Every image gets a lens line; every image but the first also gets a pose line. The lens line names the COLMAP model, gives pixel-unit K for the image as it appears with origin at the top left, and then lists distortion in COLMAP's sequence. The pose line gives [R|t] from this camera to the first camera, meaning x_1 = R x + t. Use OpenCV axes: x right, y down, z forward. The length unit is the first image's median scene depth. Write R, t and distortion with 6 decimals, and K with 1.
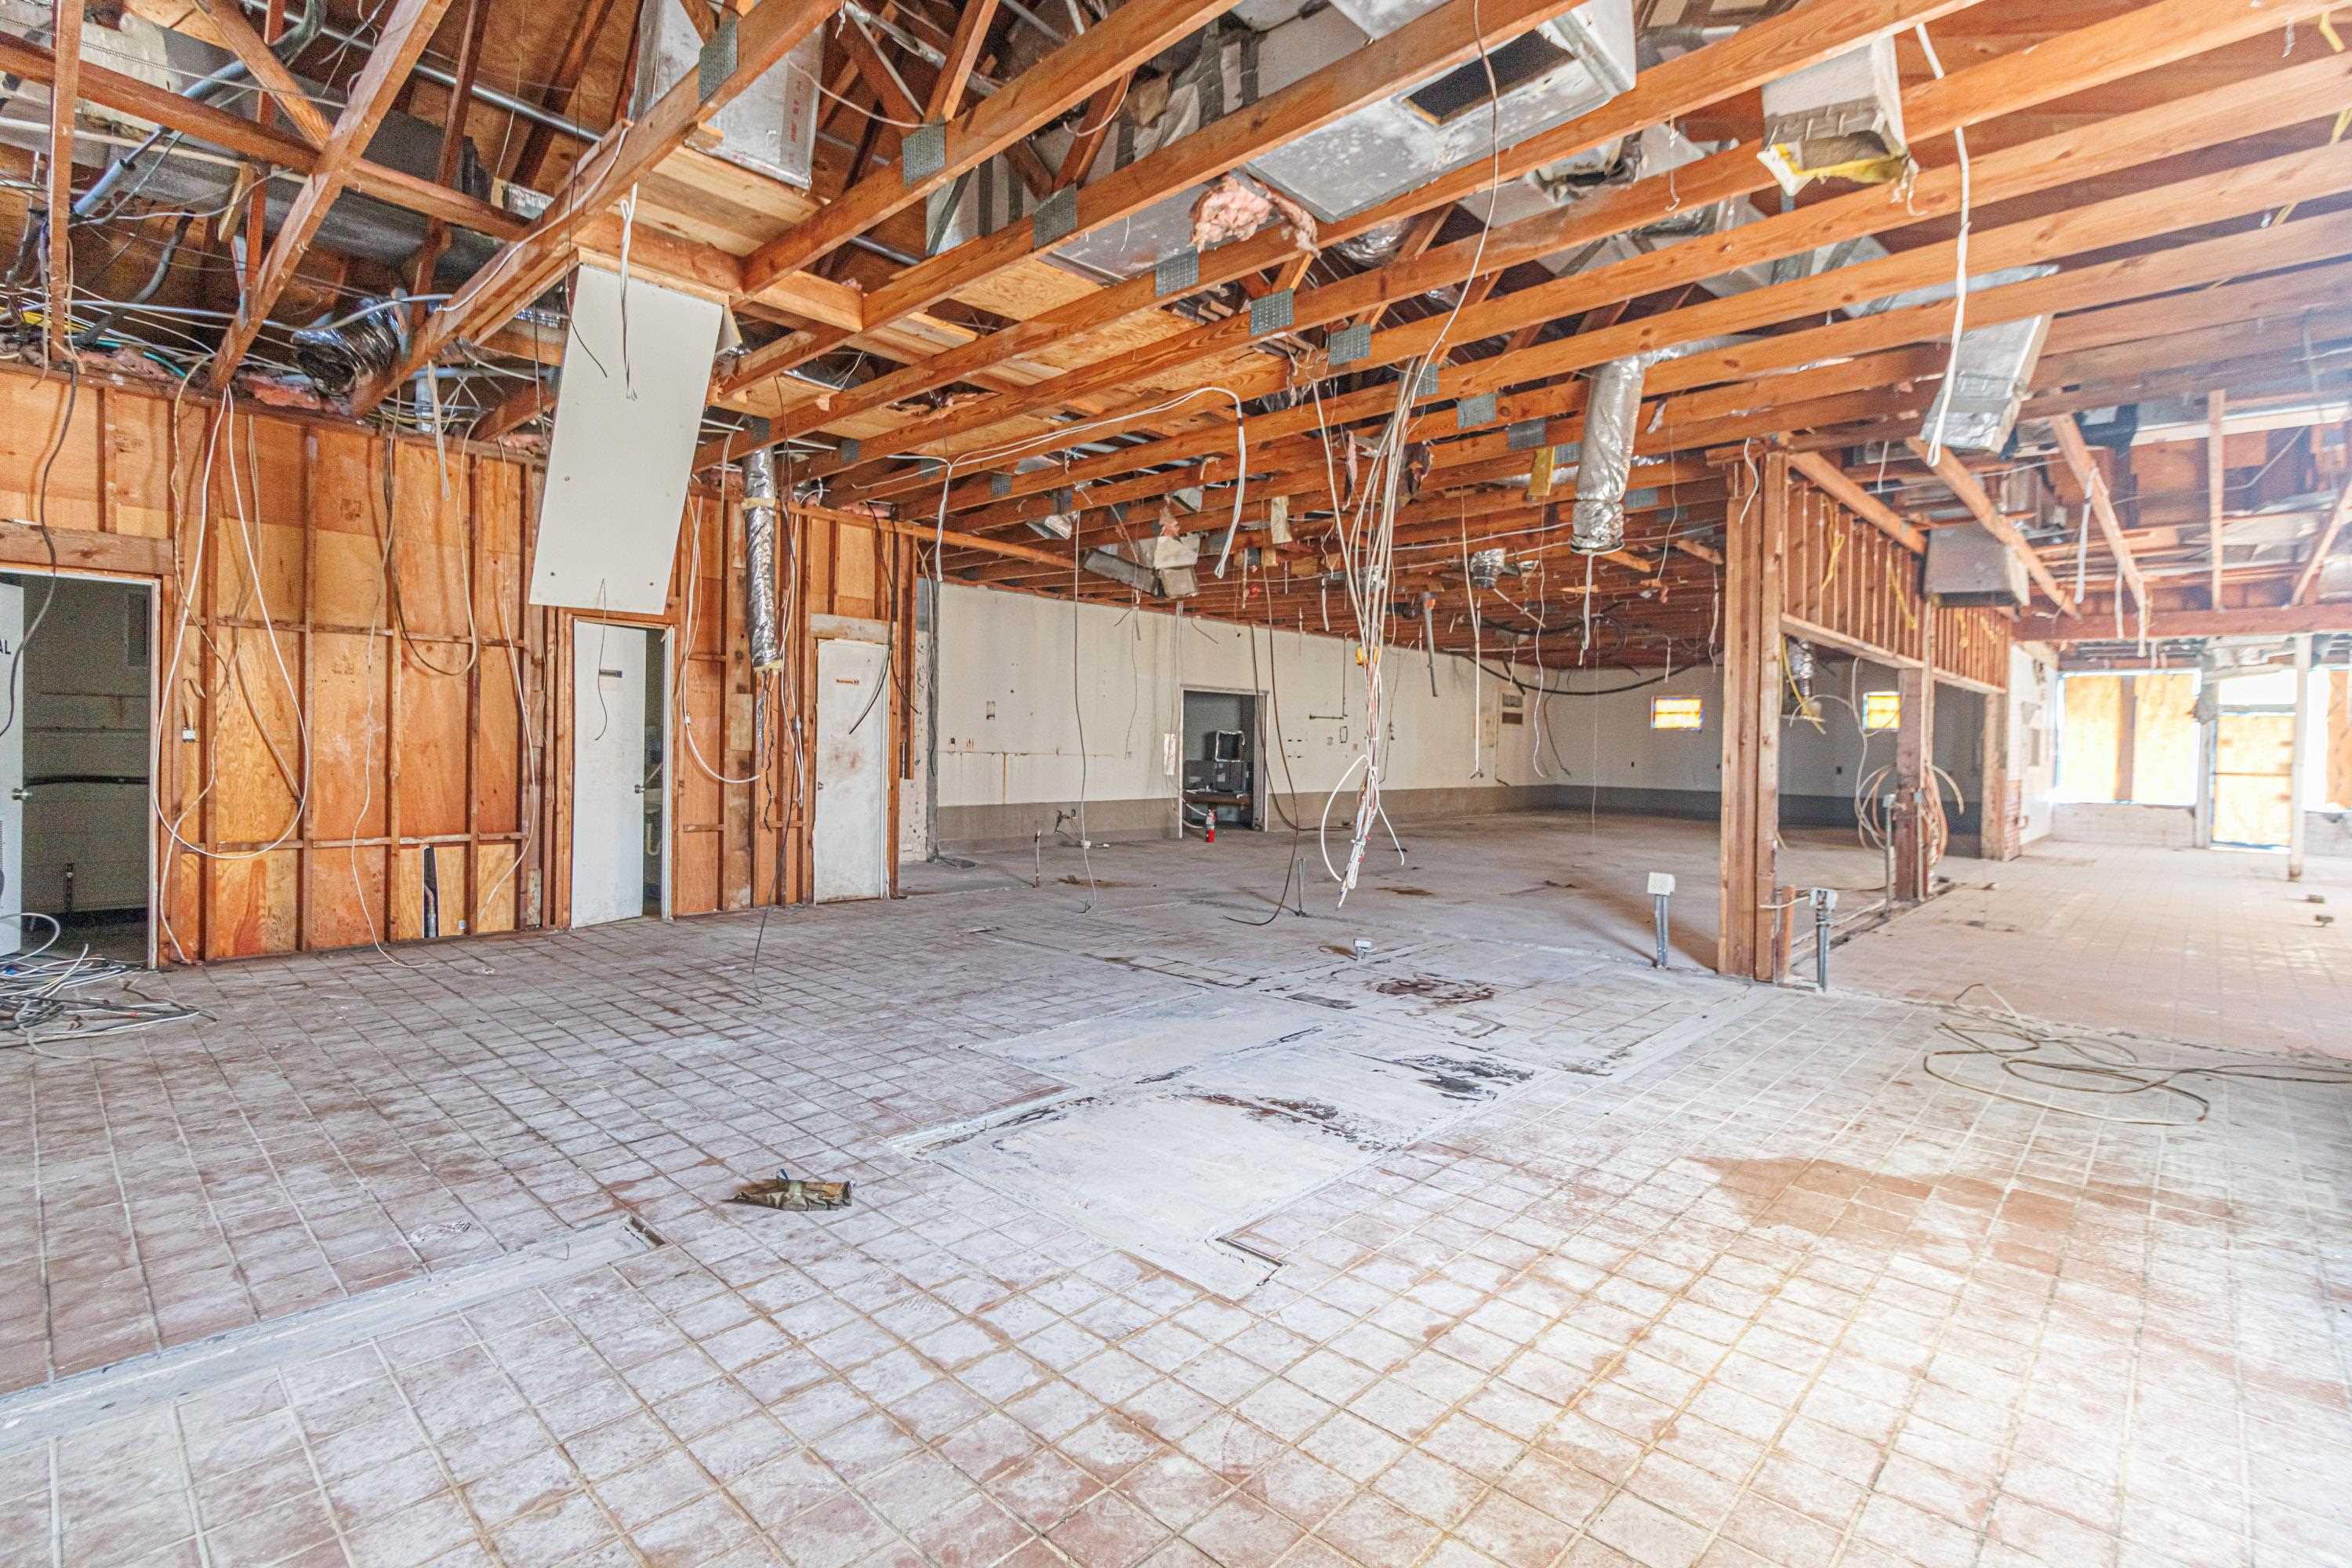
lens RADIAL K [[1092.5, 0, 1151.5], [0, 1092.5, 749.6], [0, 0, 1]] dist [-0.000895, 0.001730]
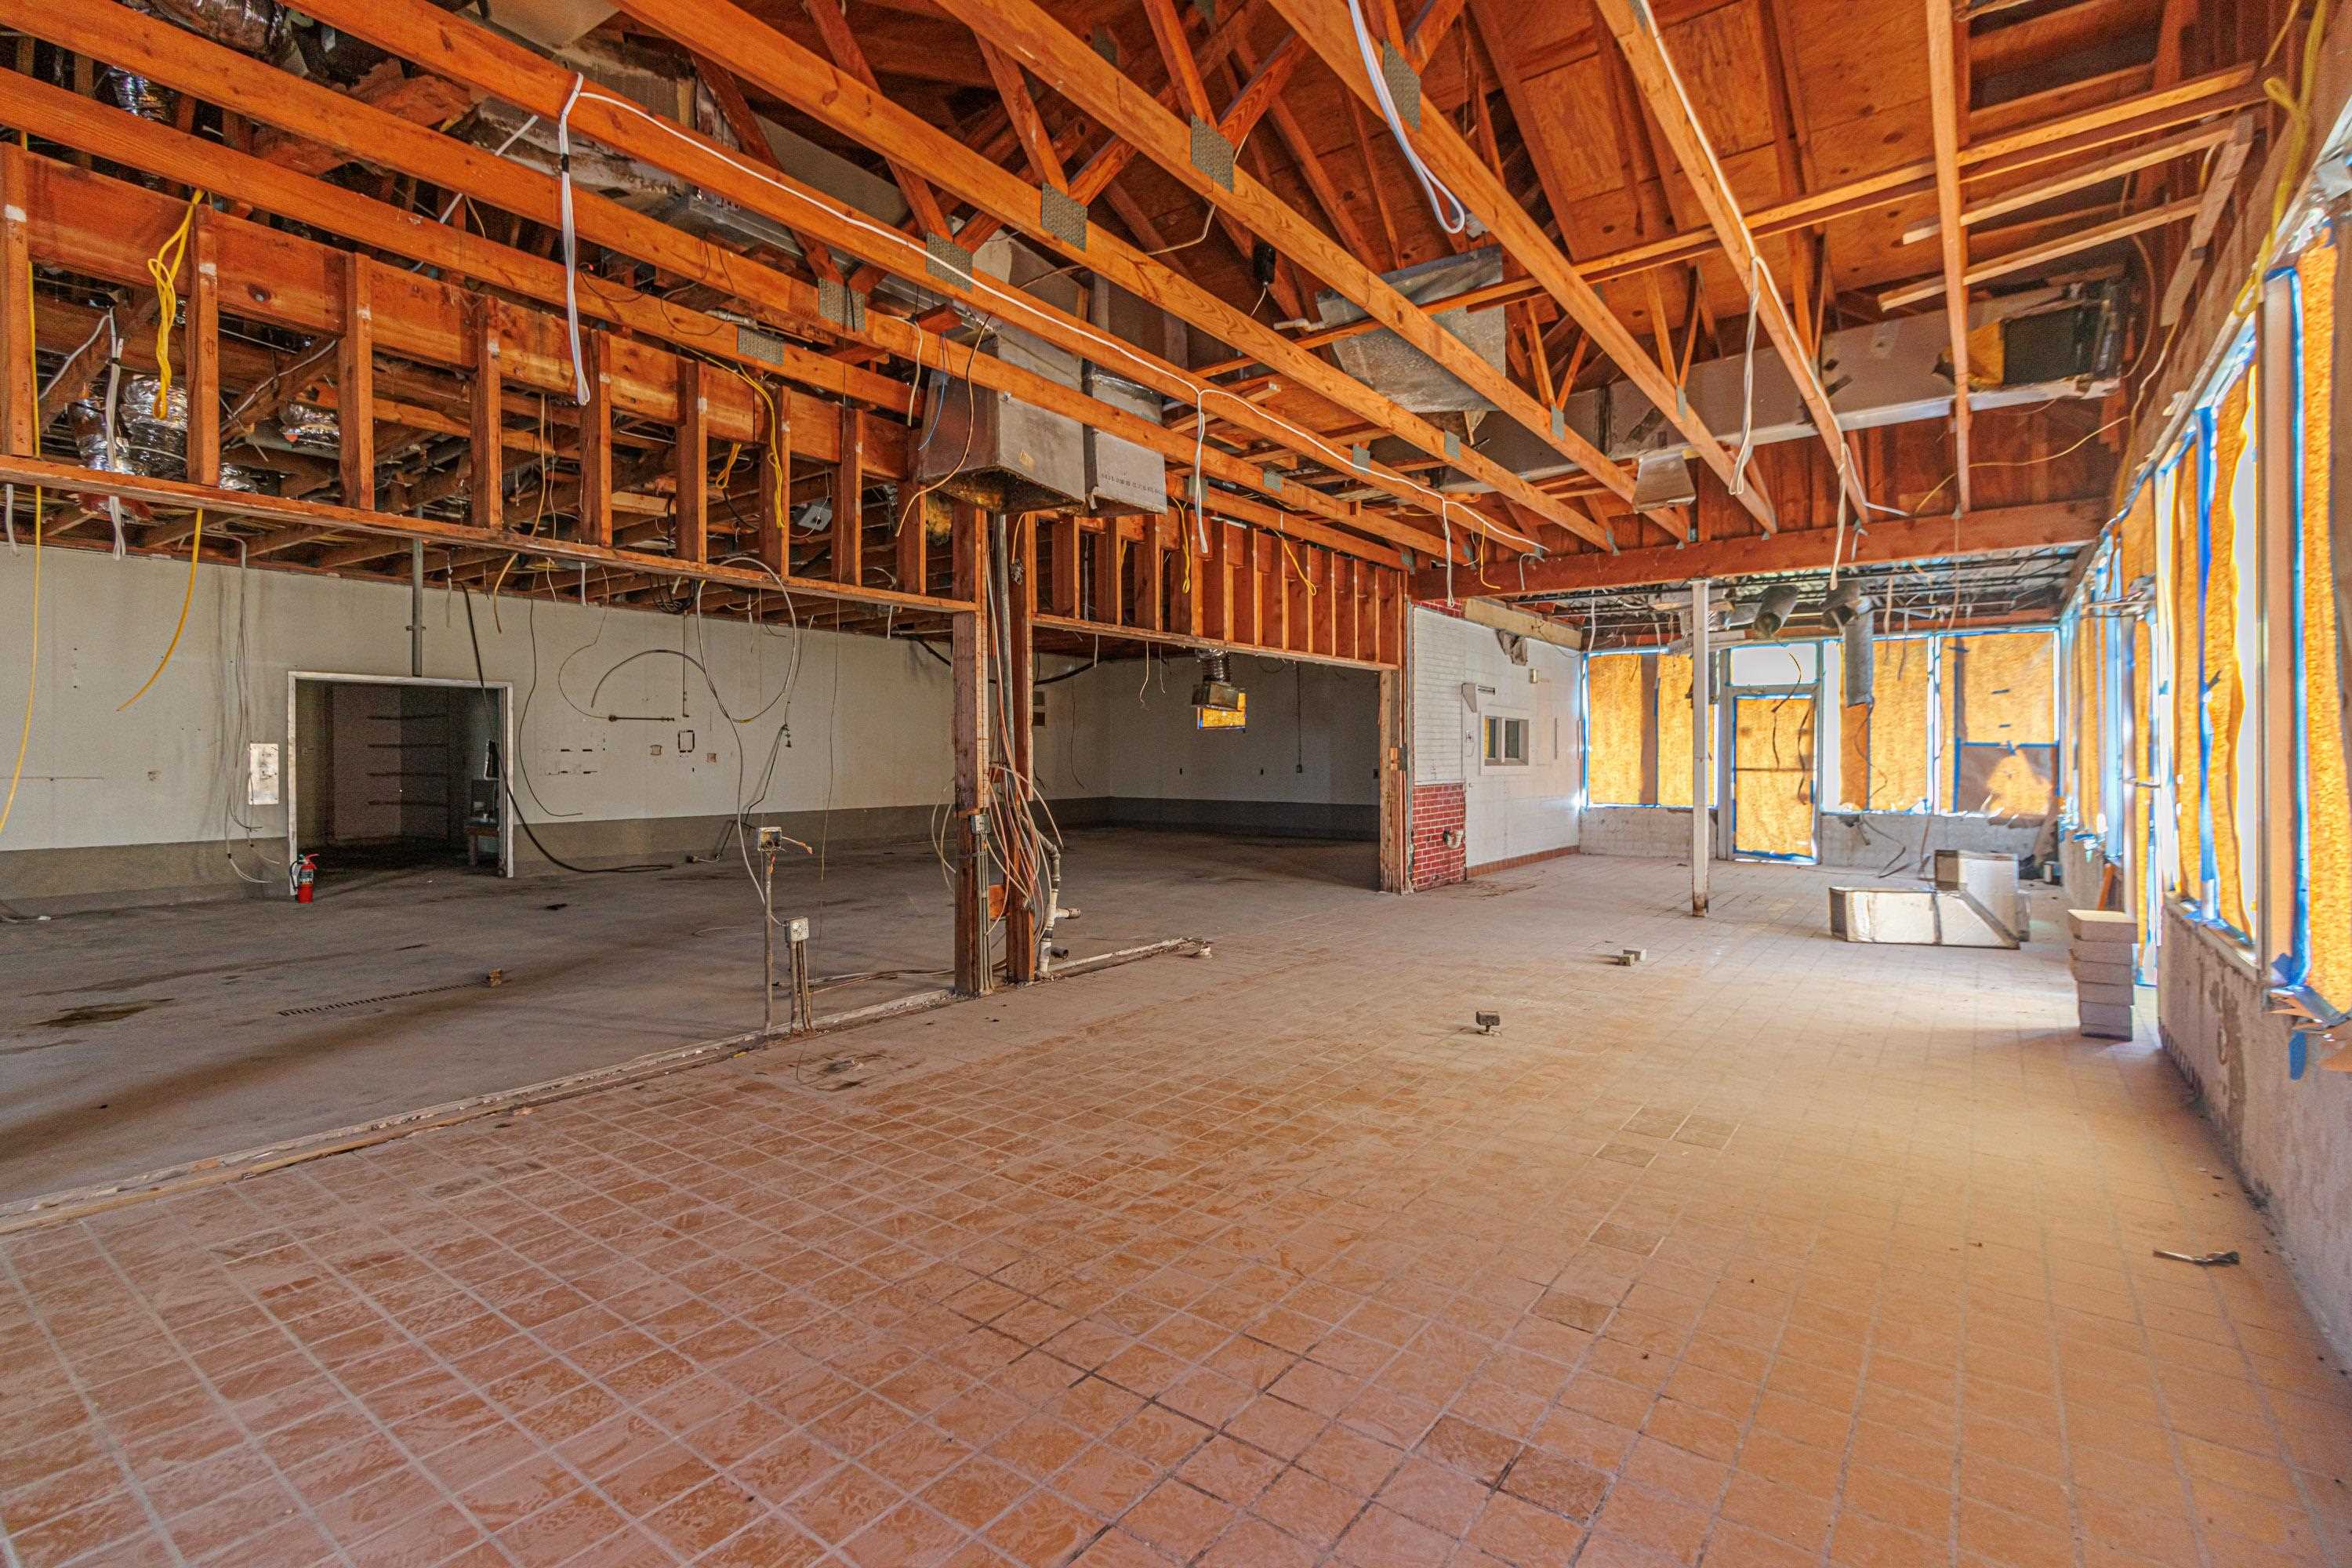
lens RADIAL K [[1092.5, 0, 1161.3], [0, 1092.5, 770.1], [0, 0, 1]] dist [-0.000895, 0.001730]
pose [[0.991543, -0.020855, 0.128089, 1.489799], [0.019798, 0.999759, 0.009517, 0.019370], [-0.128257, -0.006900, 0.991717, 0.791560]]
